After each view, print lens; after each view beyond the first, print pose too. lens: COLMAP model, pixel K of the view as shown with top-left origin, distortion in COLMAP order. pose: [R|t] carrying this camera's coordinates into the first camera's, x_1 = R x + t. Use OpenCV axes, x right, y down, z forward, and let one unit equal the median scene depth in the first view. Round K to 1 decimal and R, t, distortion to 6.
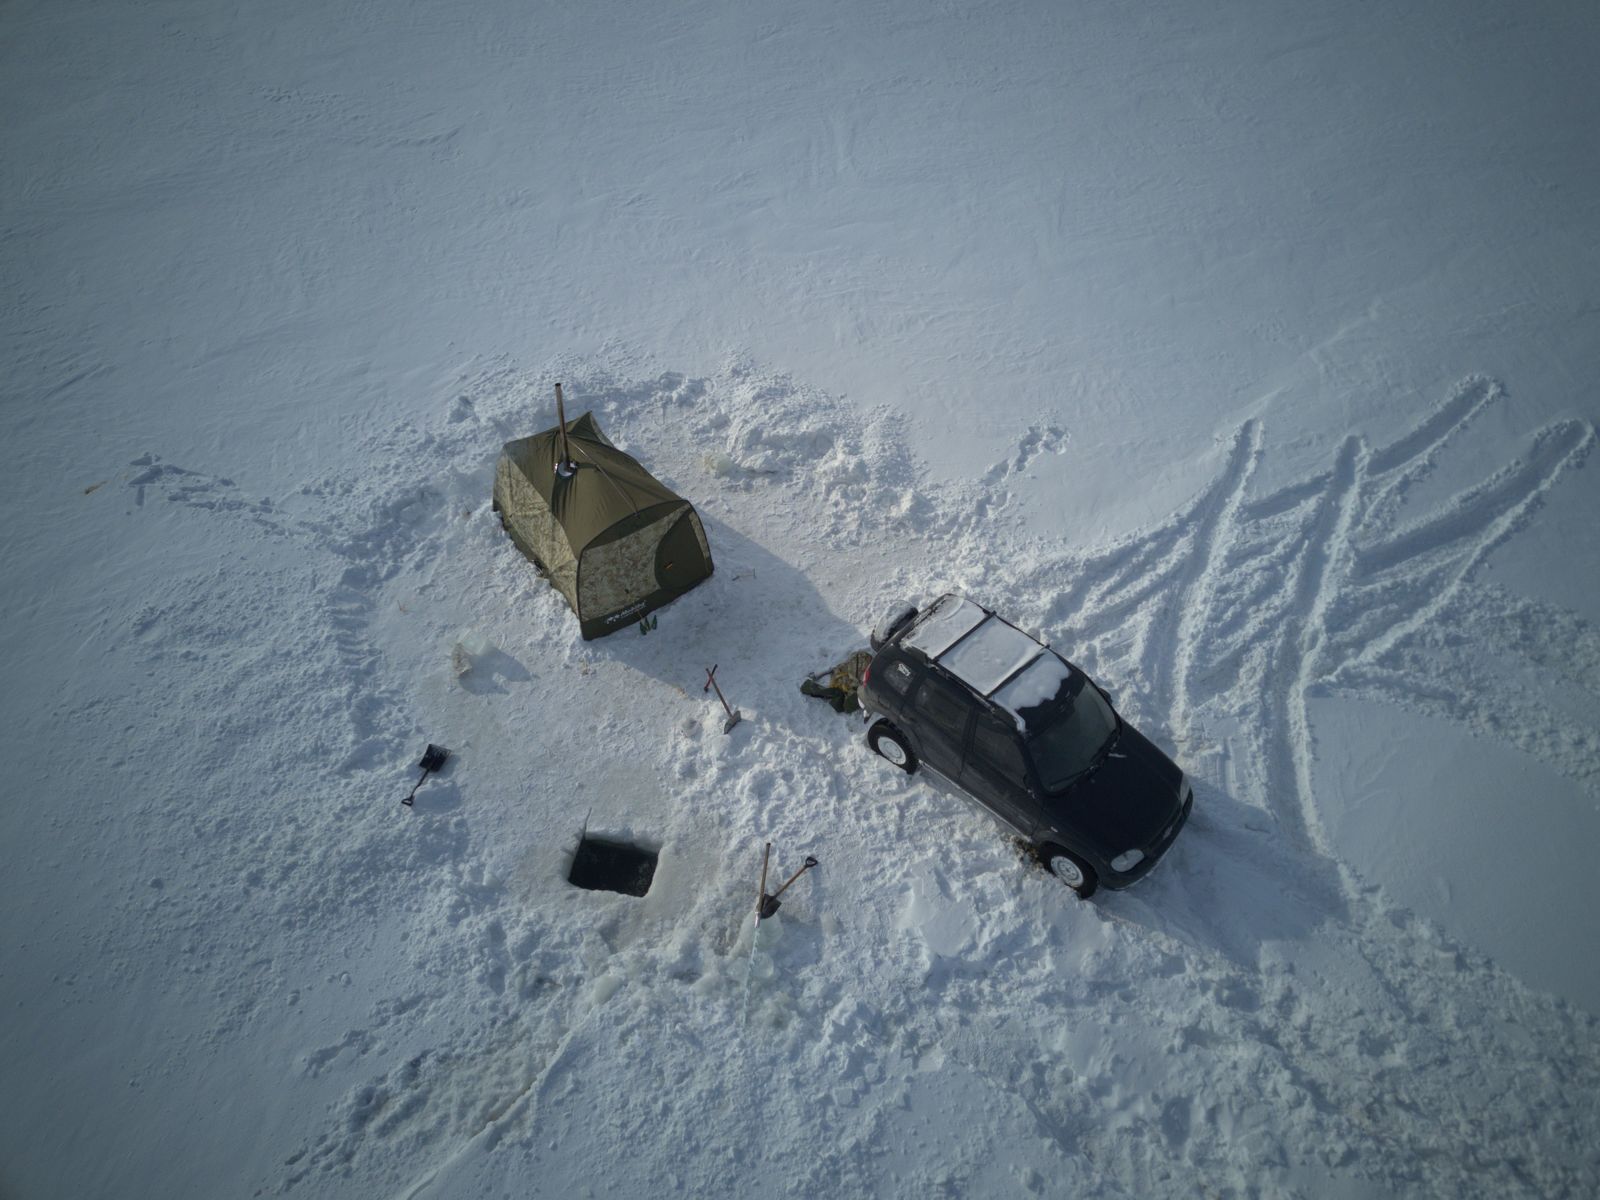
lens RADIAL K [[1192.3, 0, 800.0], [0, 1192.3, 600.0], [0, 0, 1]] dist [0.015778, -0.018611]
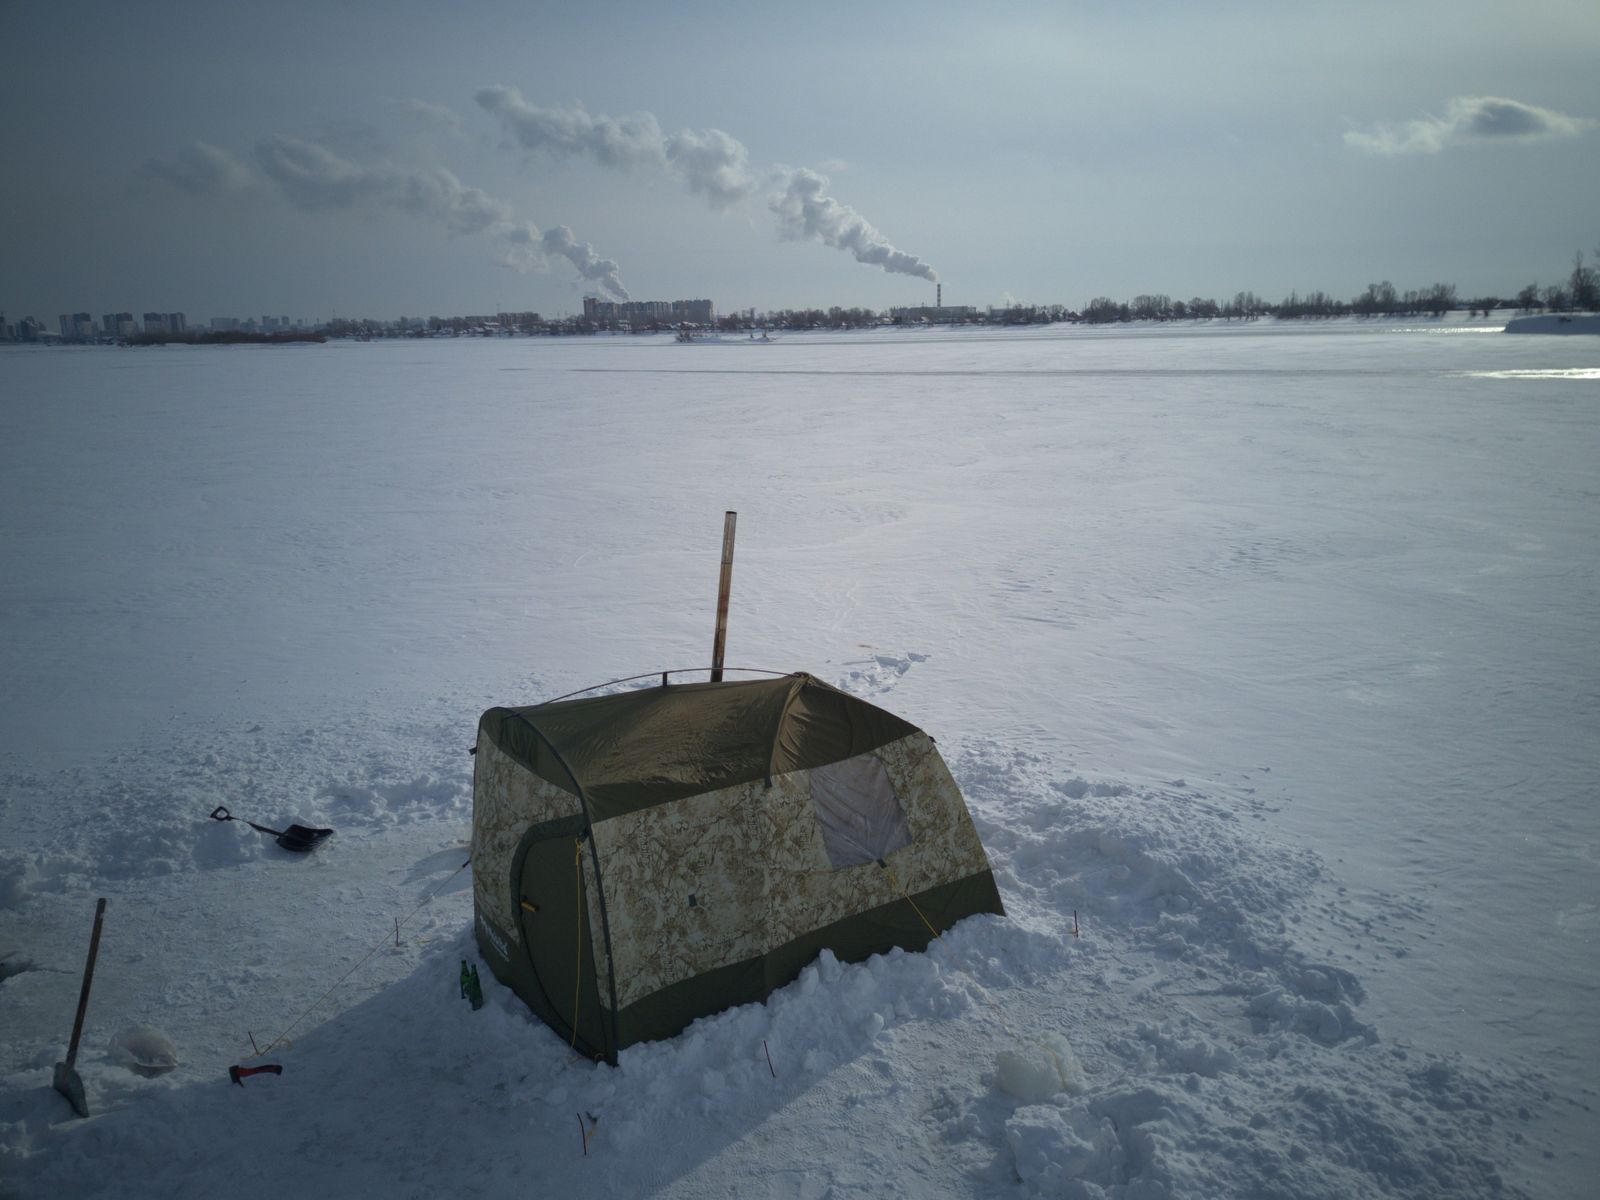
lens RADIAL K [[1192.3, 0, 800.0], [0, 1192.3, 600.0], [0, 0, 1]] dist [0.015778, -0.018611]
pose [[-0.010384, 0.213973, -0.976784, 0.292037], [-0.745484, 0.649384, 0.150178, -0.241620], [0.666443, 0.729737, 0.152770, 0.922822]]
